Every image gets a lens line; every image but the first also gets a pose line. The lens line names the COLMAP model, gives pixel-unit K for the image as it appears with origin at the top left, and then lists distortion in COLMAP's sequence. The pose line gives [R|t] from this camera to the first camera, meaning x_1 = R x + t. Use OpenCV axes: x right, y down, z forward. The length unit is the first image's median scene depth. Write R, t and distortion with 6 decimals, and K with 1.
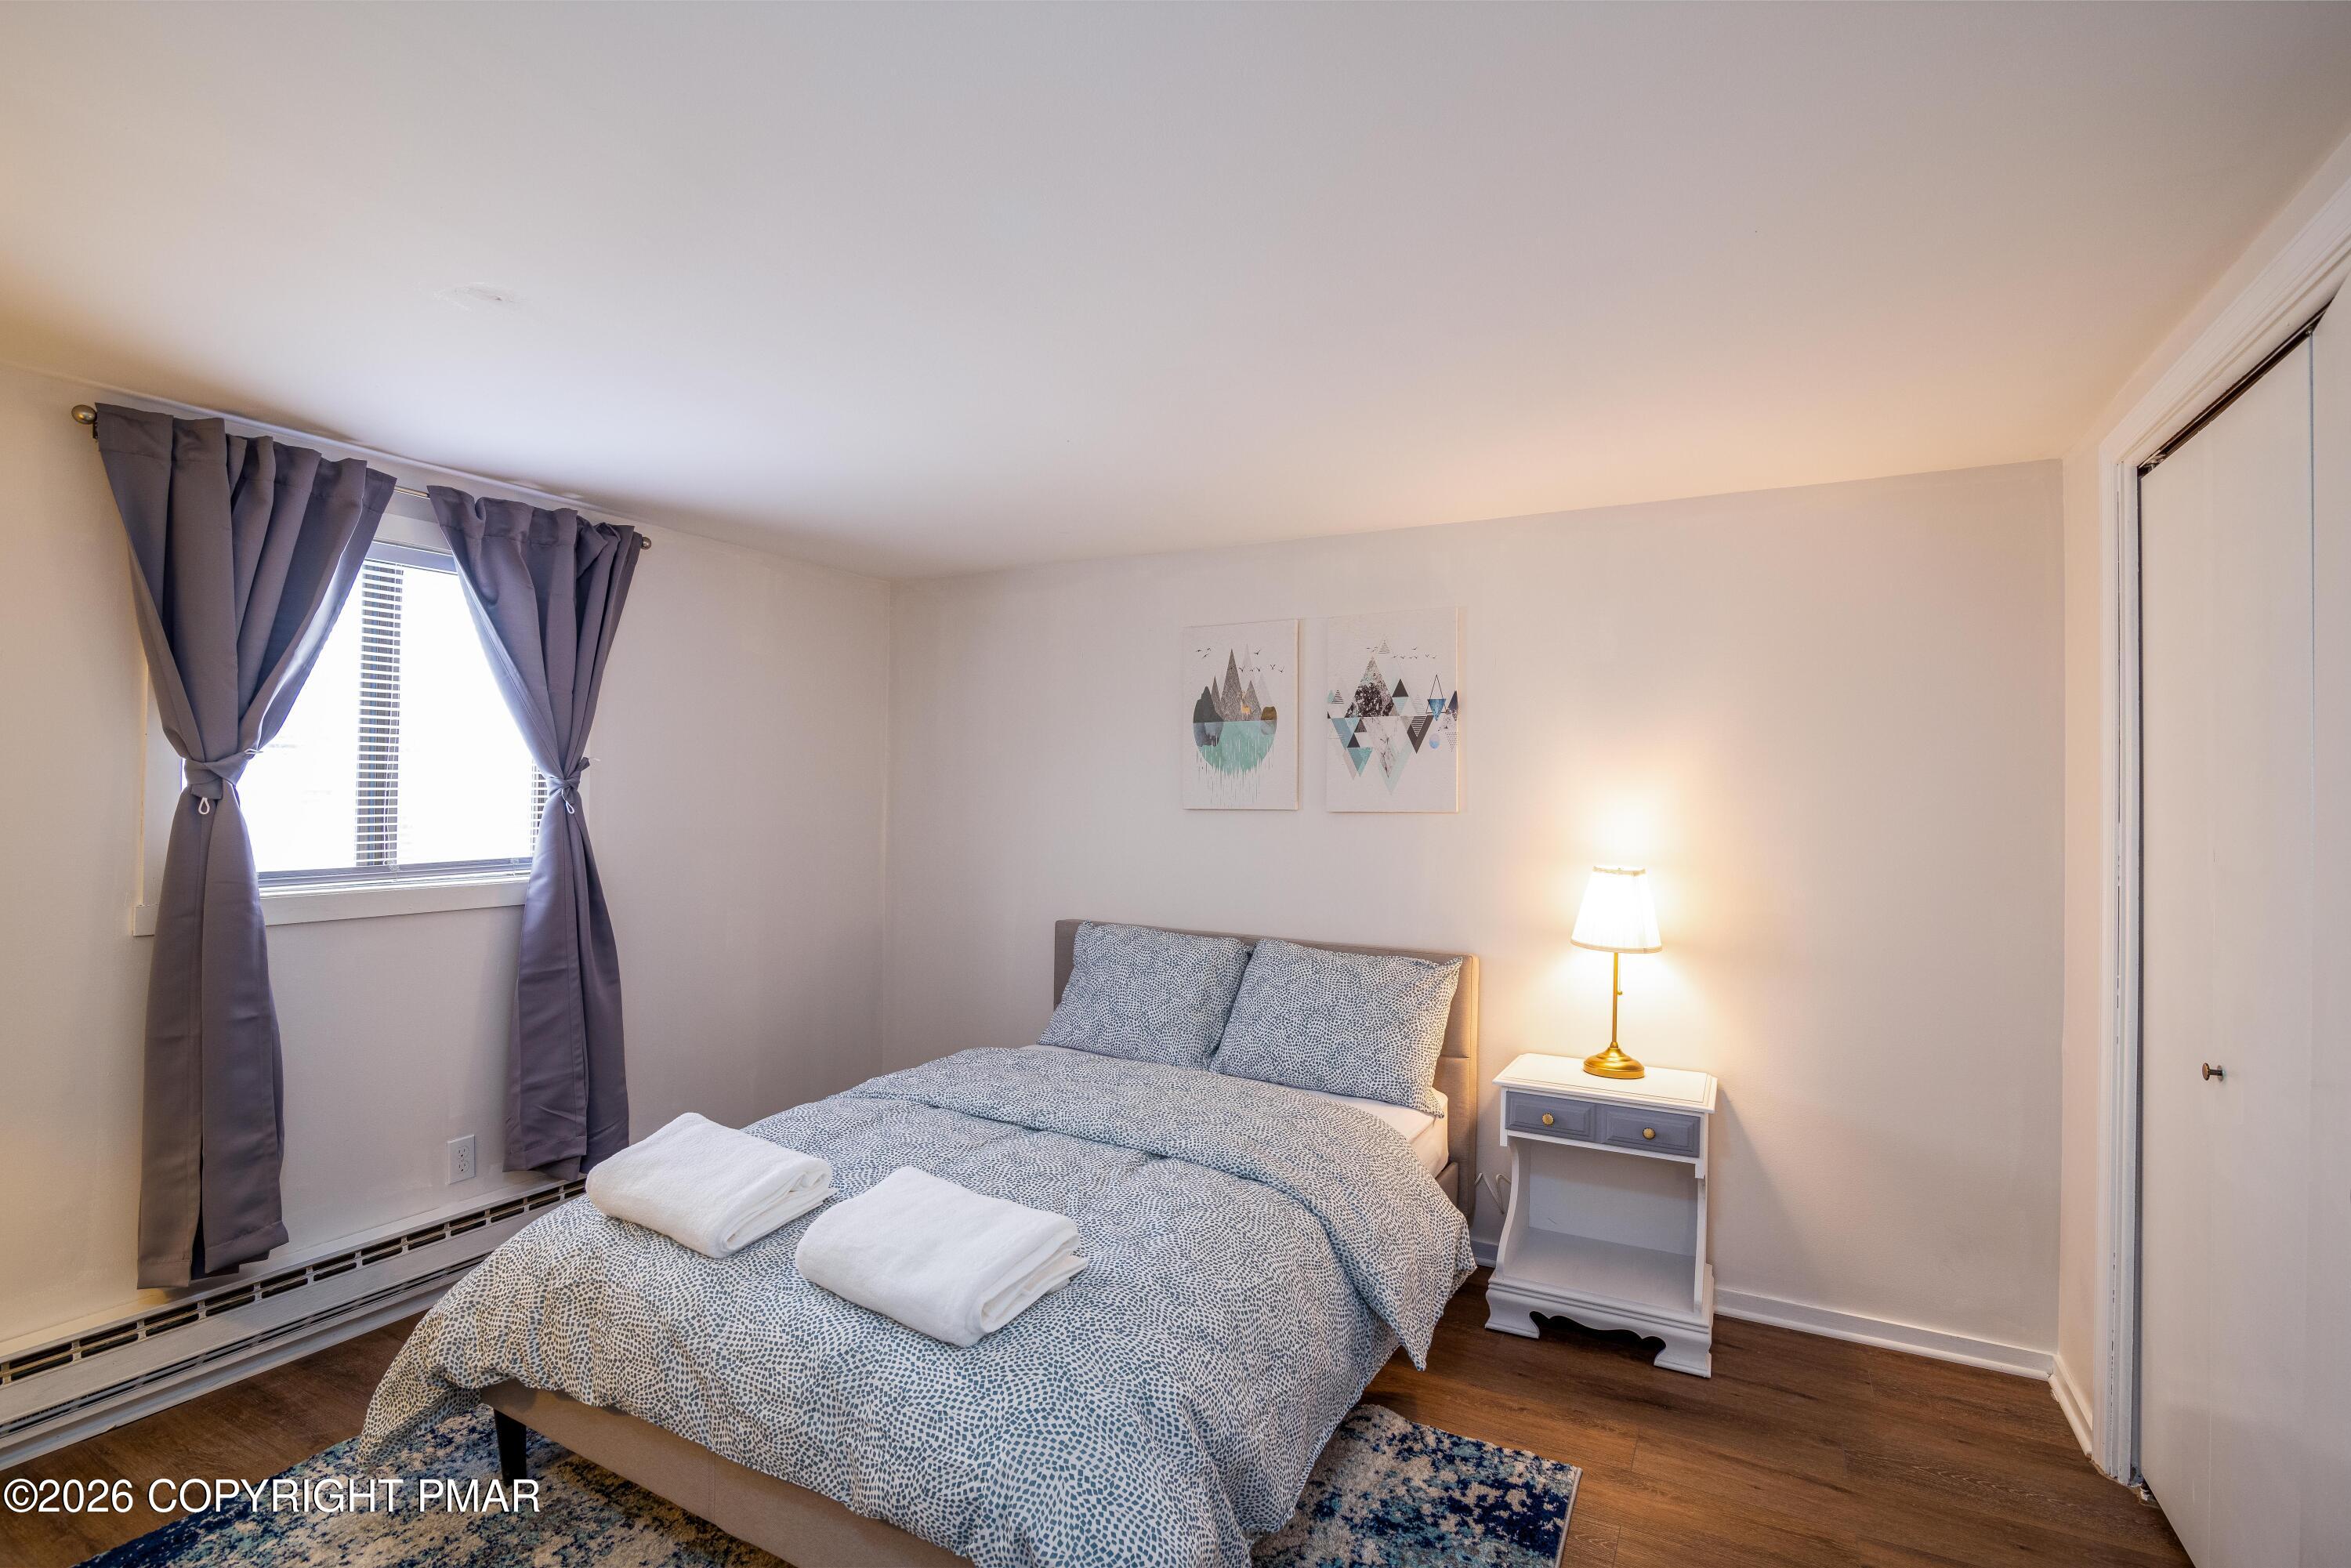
lens RADIAL K [[1078.8, 0, 1189.1], [0, 1078.8, 767.7], [0, 0, 1]] dist [-0.011991, -0.000047]
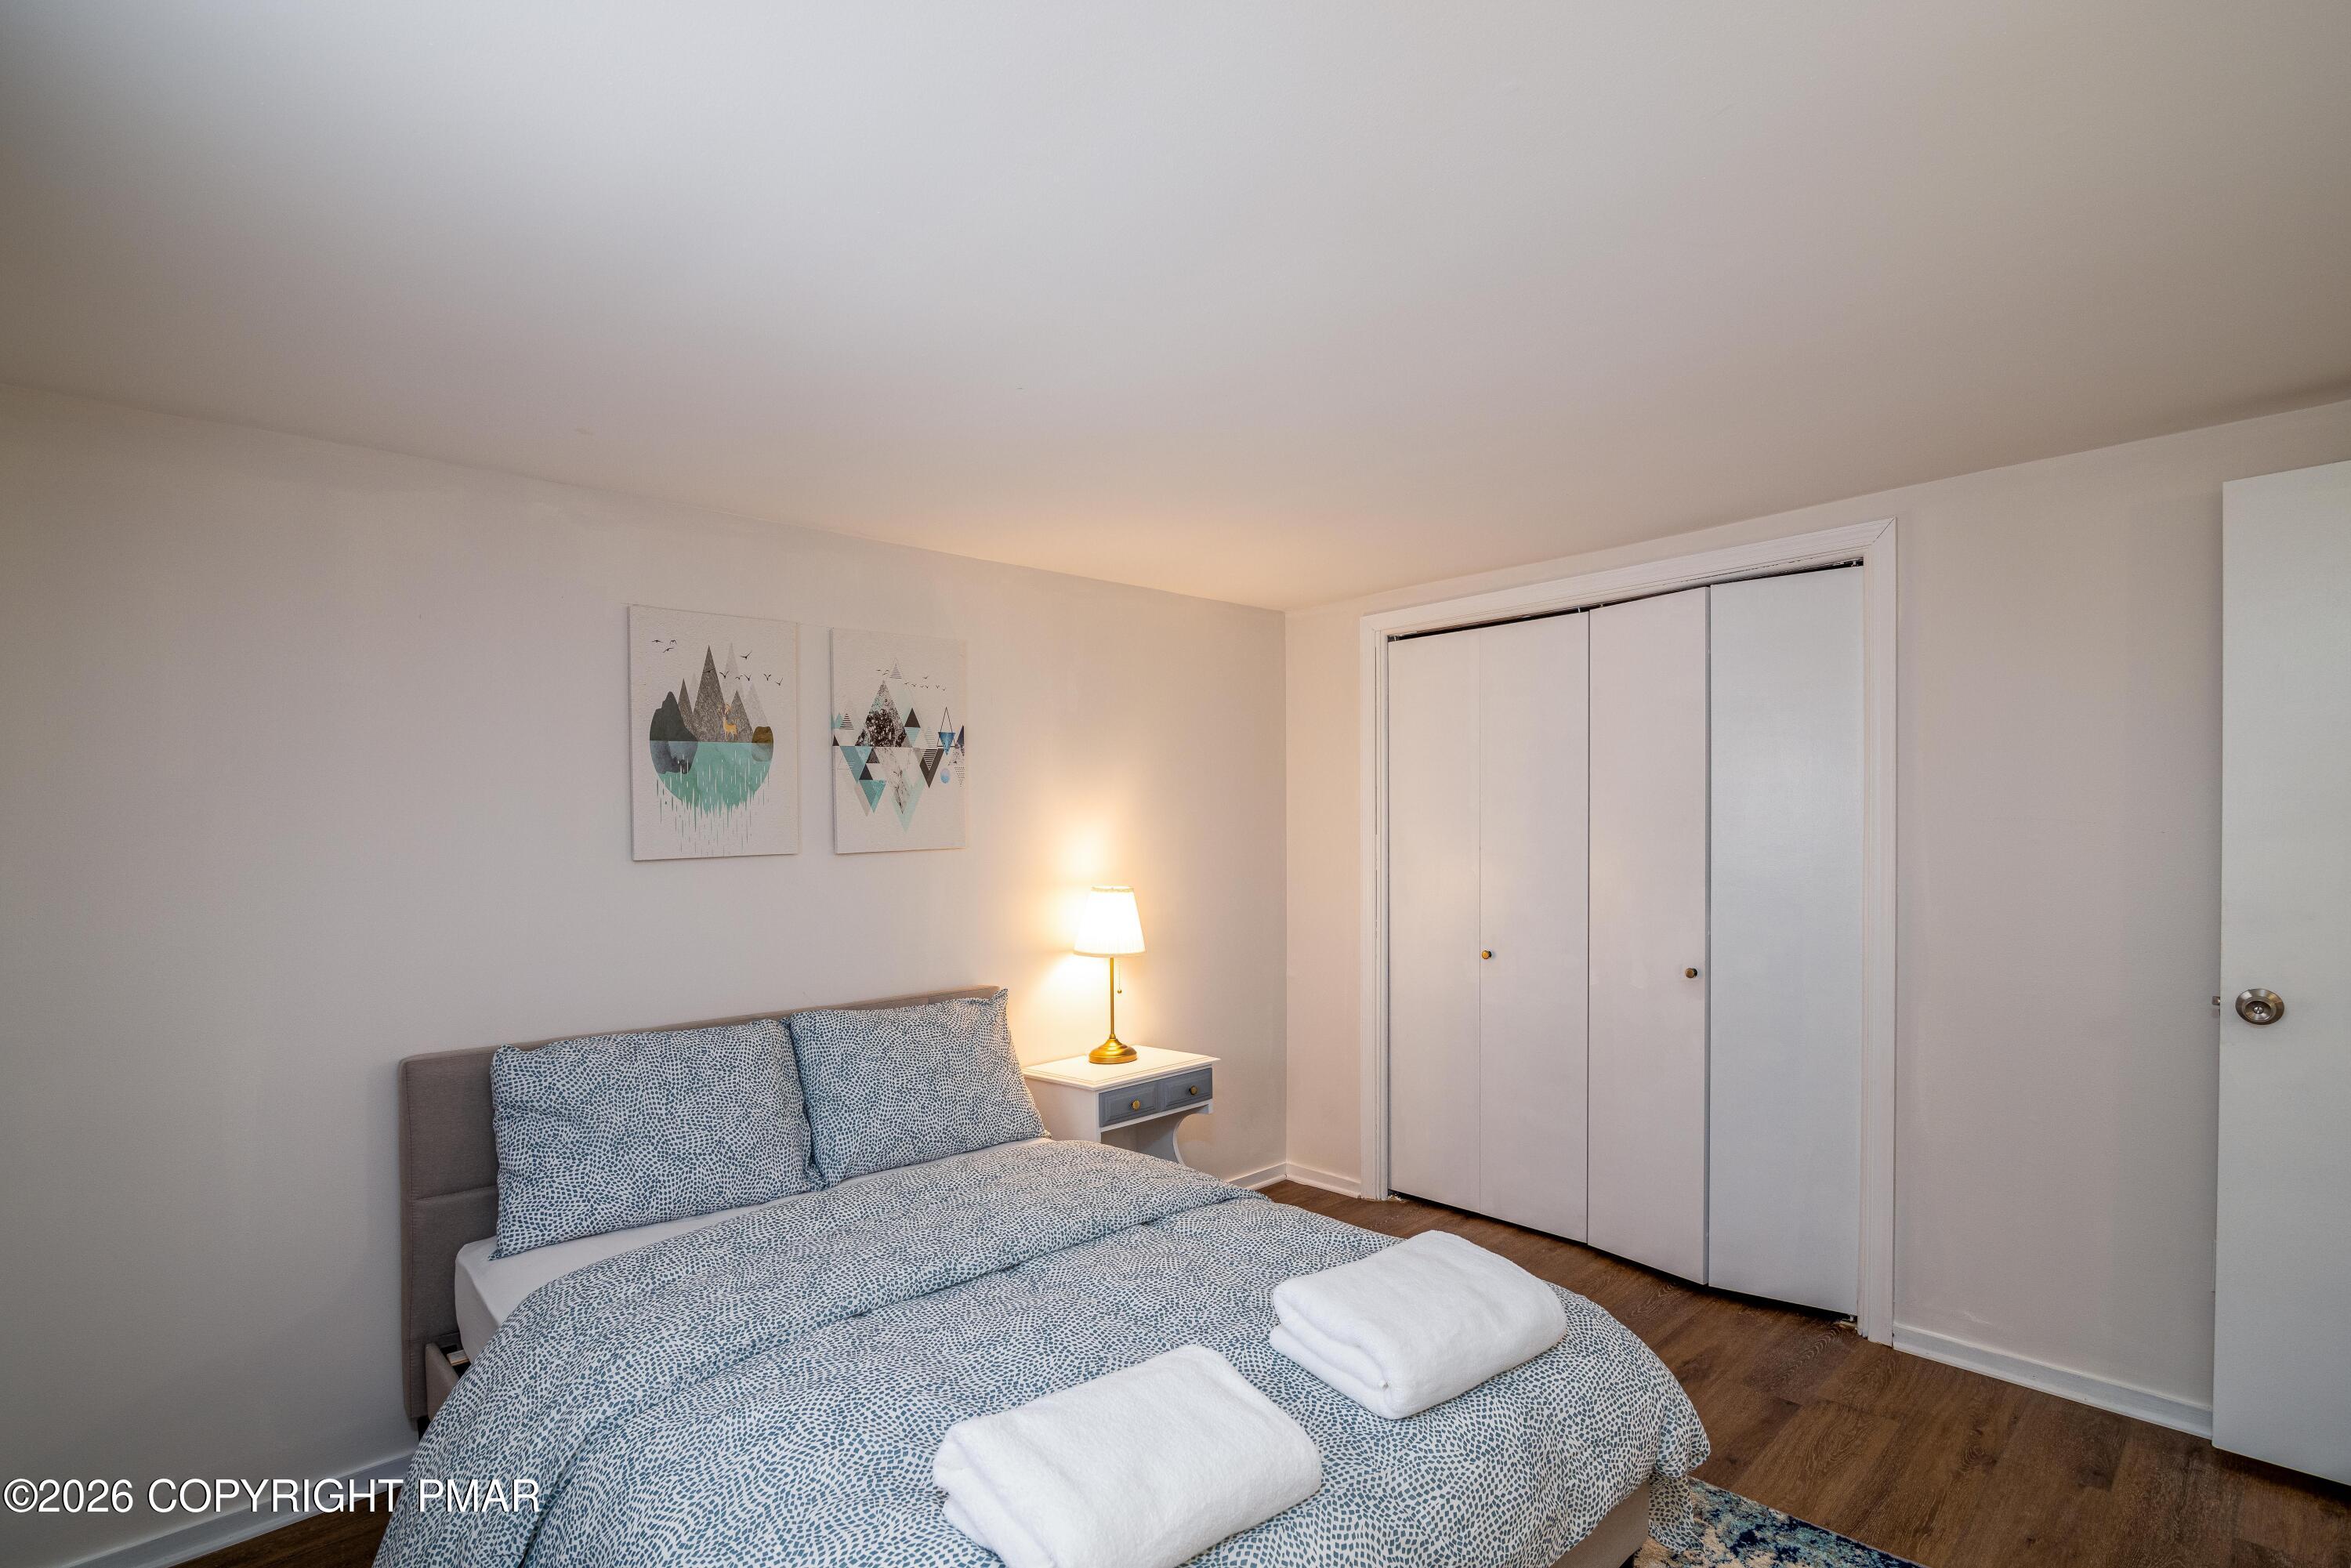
lens RADIAL K [[1103.7, 0, 1176.9], [0, 1103.7, 828.0], [0, 0, 1]] dist [-0.013184, -0.000050]
pose [[0.321877, -0.021371, 0.946540, -0.632730], [-0.001541, 0.999732, 0.023096, -0.000691], [-0.946780, -0.008893, 0.321757, 0.469106]]
